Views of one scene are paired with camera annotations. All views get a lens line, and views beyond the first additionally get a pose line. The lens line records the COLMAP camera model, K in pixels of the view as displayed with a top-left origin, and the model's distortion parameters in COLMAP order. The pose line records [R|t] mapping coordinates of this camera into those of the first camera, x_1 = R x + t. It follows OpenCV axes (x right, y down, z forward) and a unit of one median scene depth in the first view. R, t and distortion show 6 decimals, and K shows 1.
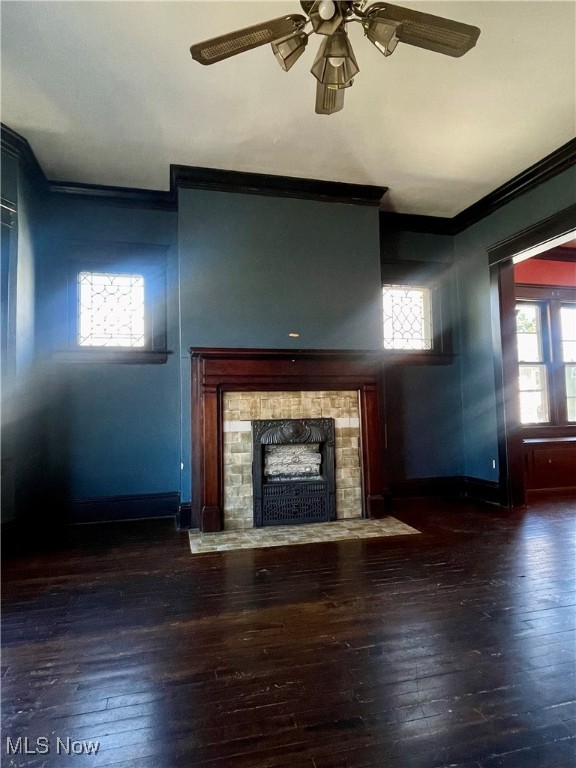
lens RADIAL K [[467.5, 0, 287.2], [0, 467.5, 383.0], [0, 0, 1]] dist [0.007824, -0.012468]
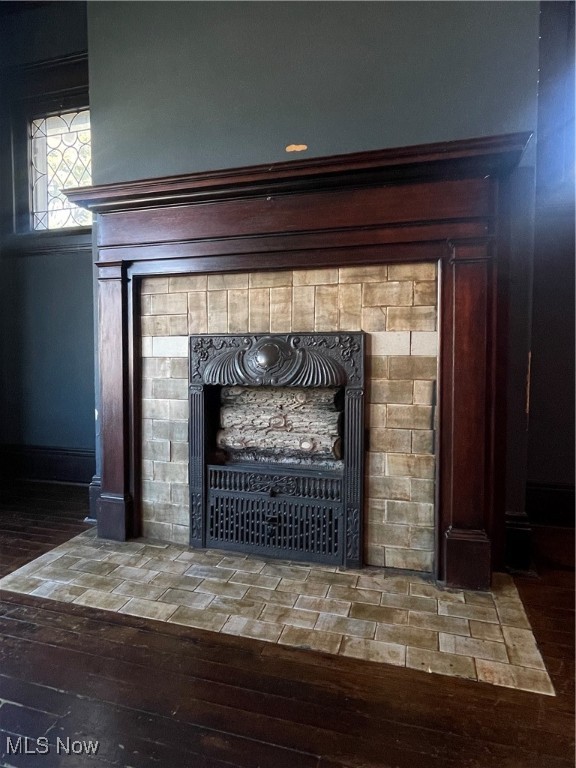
lens RADIAL K [[467.5, 0, 282.7], [0, 467.5, 382.3], [0, 0, 1]] dist [0.007824, -0.012468]
pose [[0.854323, 0.050860, -0.517247, 0.262176], [0.012071, 0.992990, 0.117577, 0.071952], [0.519602, -0.106693, 0.847721, 0.622389]]
